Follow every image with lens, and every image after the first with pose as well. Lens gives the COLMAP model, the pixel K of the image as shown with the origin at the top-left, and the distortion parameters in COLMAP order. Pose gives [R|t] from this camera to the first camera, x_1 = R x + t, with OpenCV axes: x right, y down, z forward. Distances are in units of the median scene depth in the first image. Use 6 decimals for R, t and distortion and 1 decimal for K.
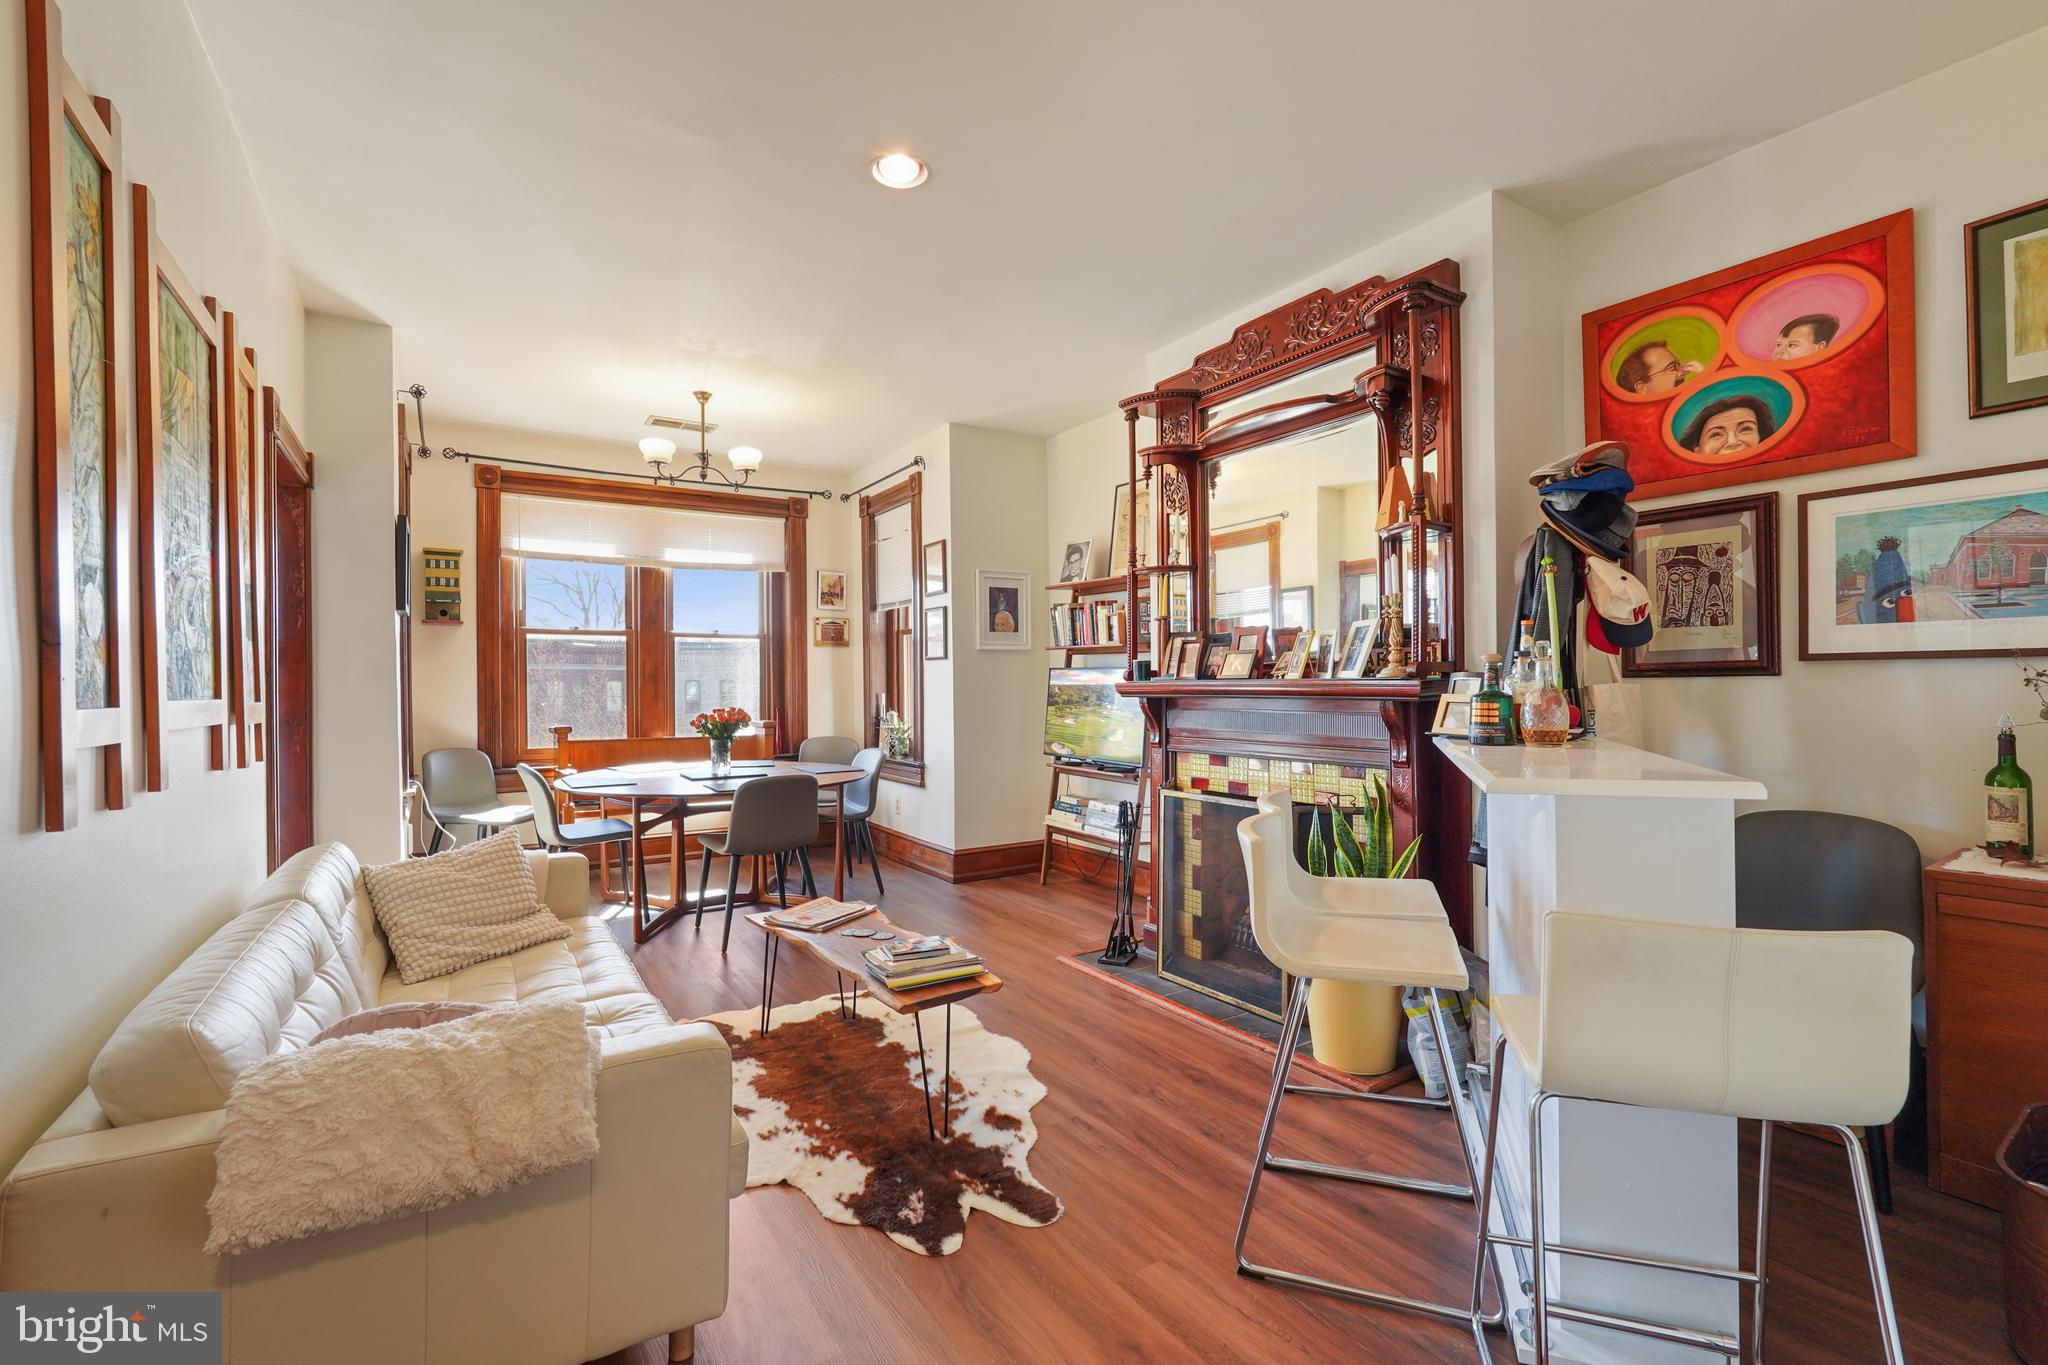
lens RADIAL K [[912.7, 0, 1024.6], [0, 912.7, 688.4], [0, 0, 1]] dist [-0.004552, 0.001859]
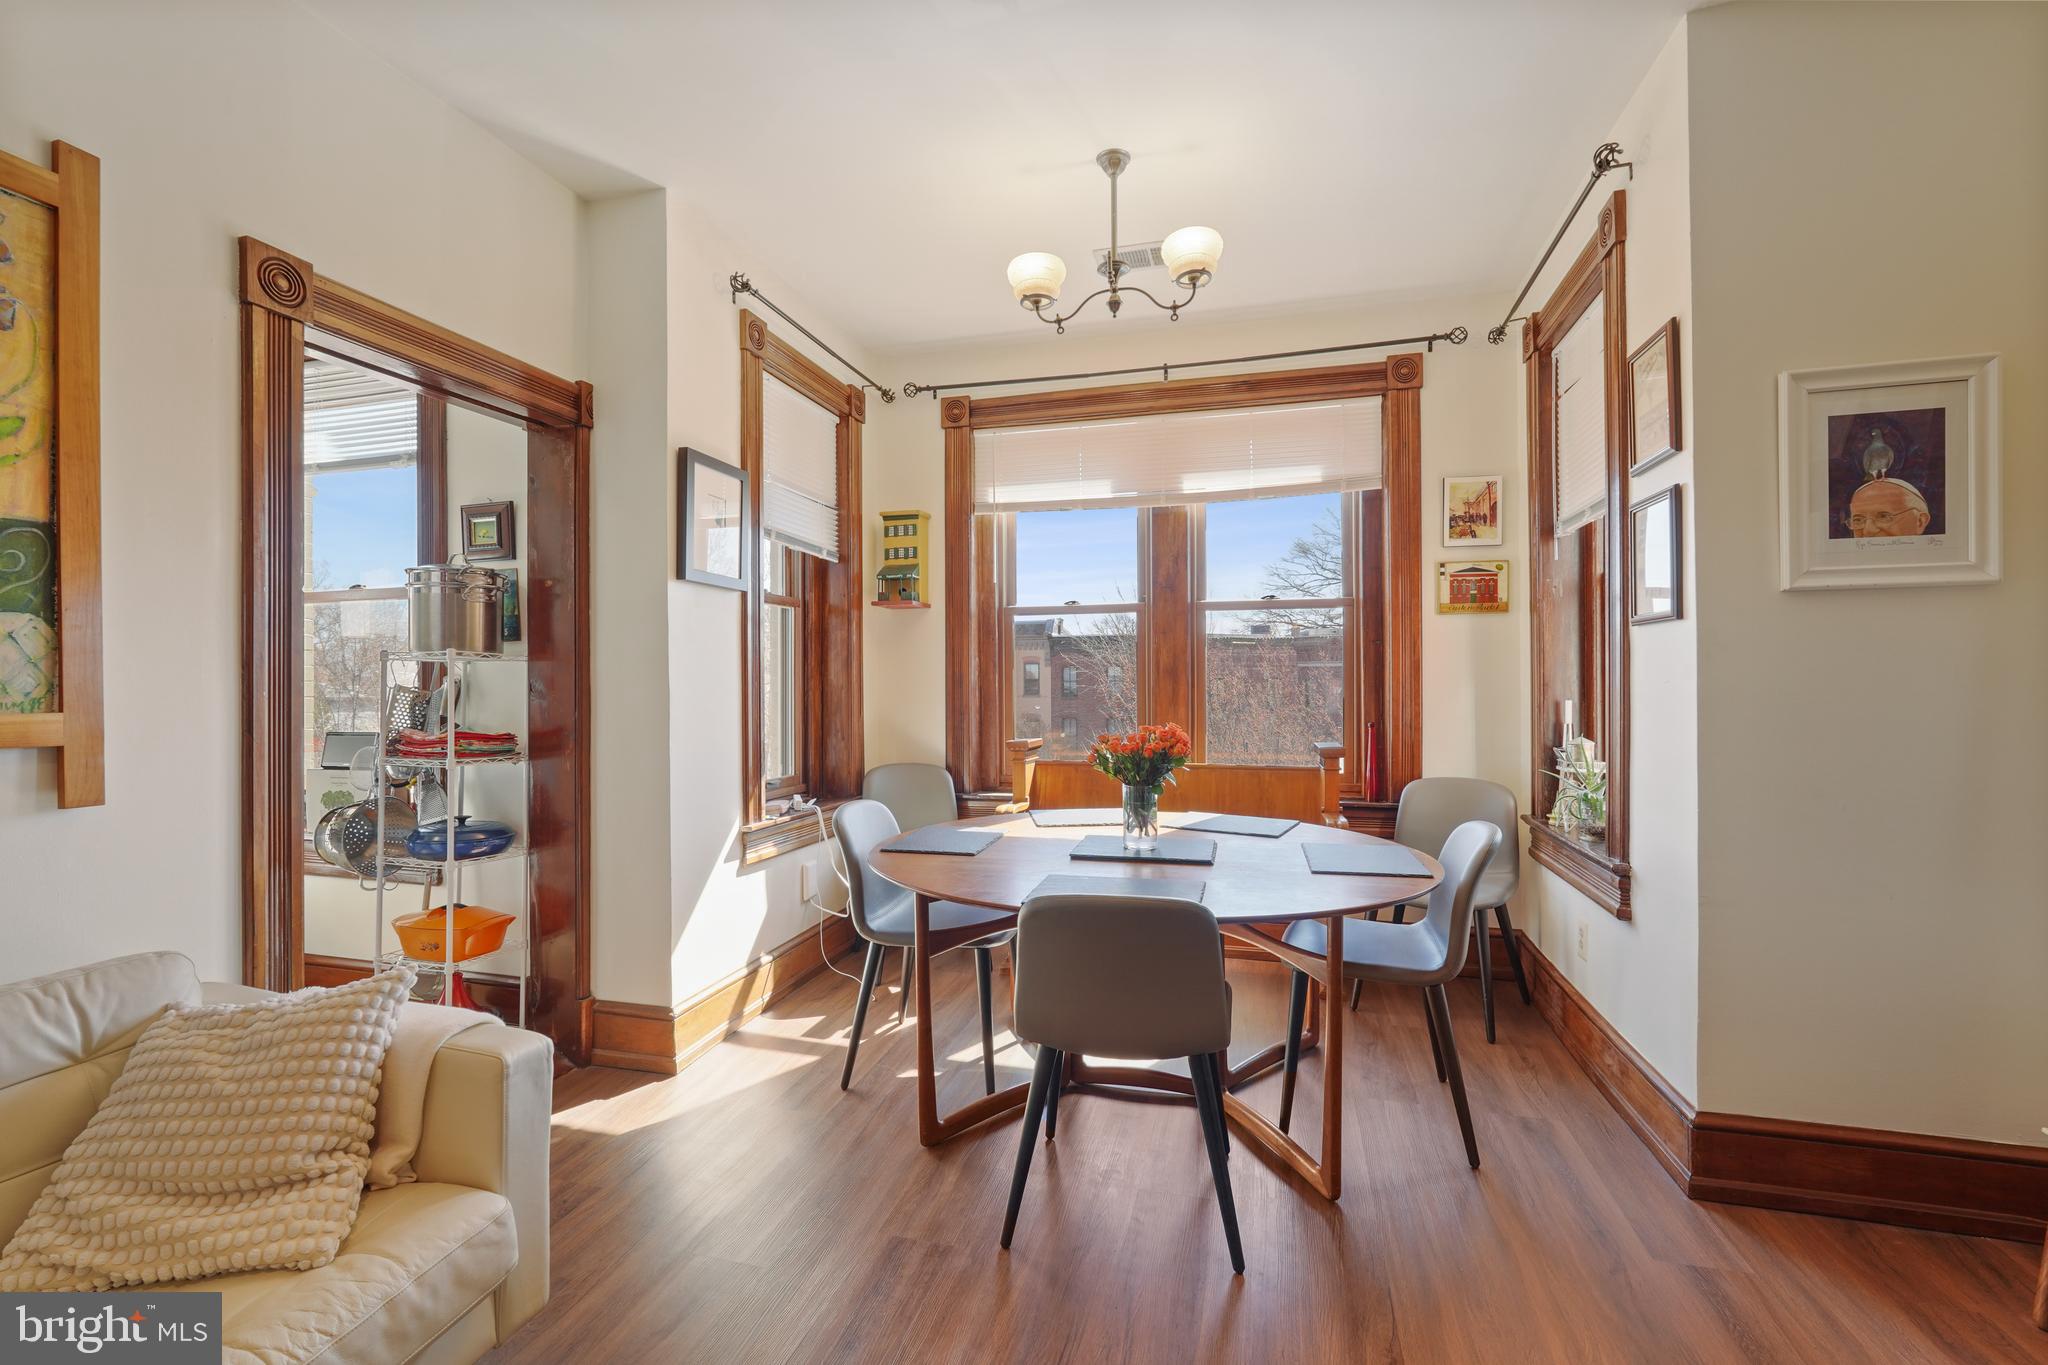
lens RADIAL K [[912.7, 0, 1002.9], [0, 912.7, 690.2], [0, 0, 1]] dist [-0.004552, 0.001859]
pose [[0.659702, 0.007695, -0.751488, 0.017908], [-0.003429, 0.999968, 0.007229, -0.002976], [0.751519, -0.002193, 0.659708, 0.504928]]
